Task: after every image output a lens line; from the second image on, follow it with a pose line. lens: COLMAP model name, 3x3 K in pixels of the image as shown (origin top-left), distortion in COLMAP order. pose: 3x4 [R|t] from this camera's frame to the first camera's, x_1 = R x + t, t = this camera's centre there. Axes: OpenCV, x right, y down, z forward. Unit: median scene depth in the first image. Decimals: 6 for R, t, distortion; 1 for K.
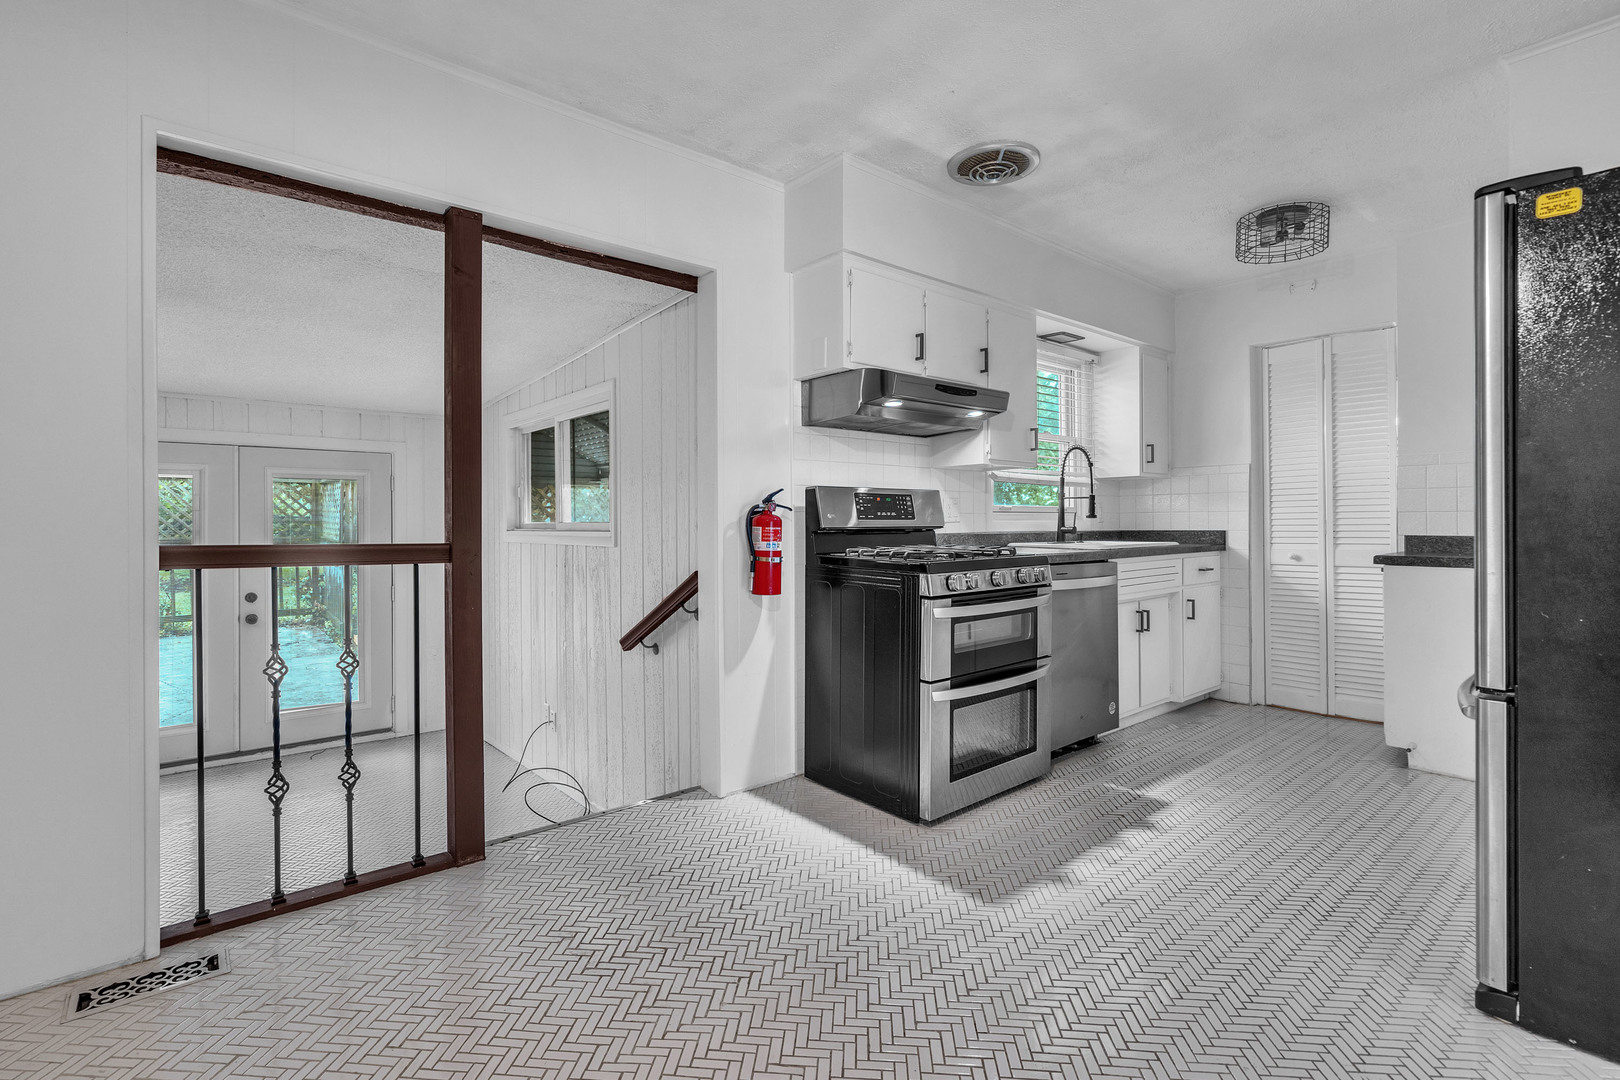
lens RADIAL K [[759.5, 0, 804.6], [0, 759.5, 525.3], [0, 0, 1]] dist [-0.000512, 0.000330]
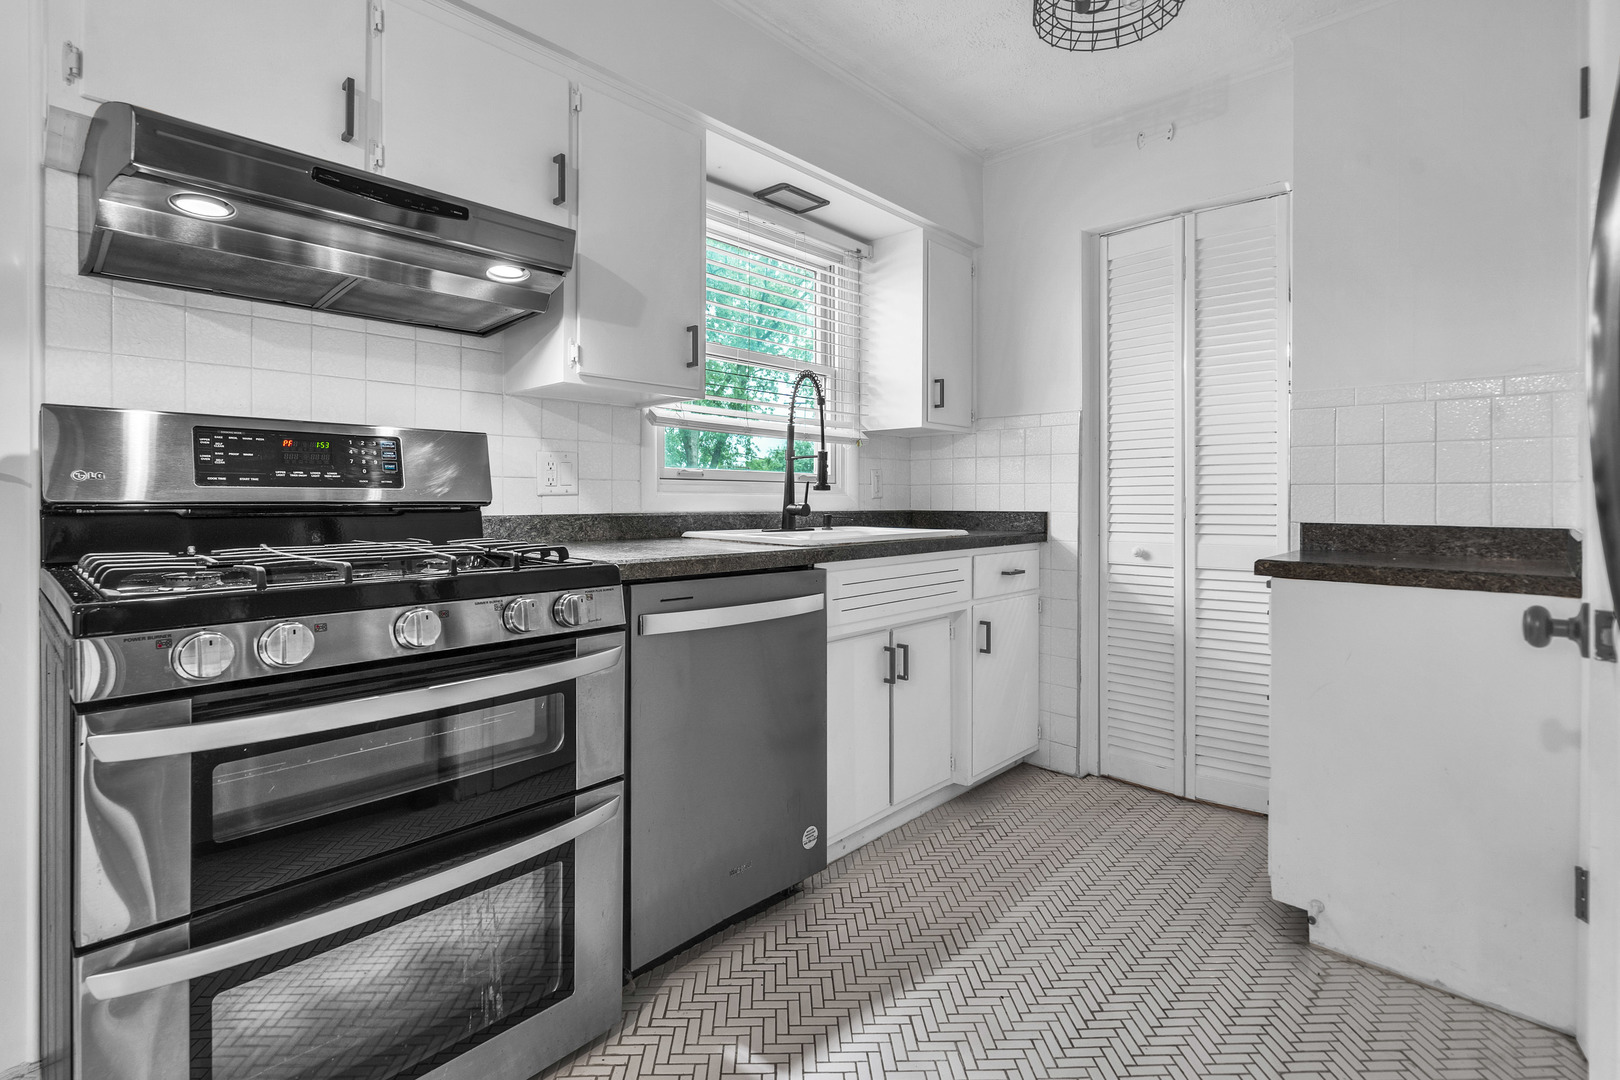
lens RADIAL K [[763.5, 0, 813.9], [0, 763.5, 504.1], [0, 0, 1]] dist [0.000803, 0.000183]
pose [[0.992124, 0.007242, 0.125053, 0.290943], [-0.007643, 0.999967, 0.002728, -0.000331], [-0.125029, -0.003662, 0.992146, 0.393461]]
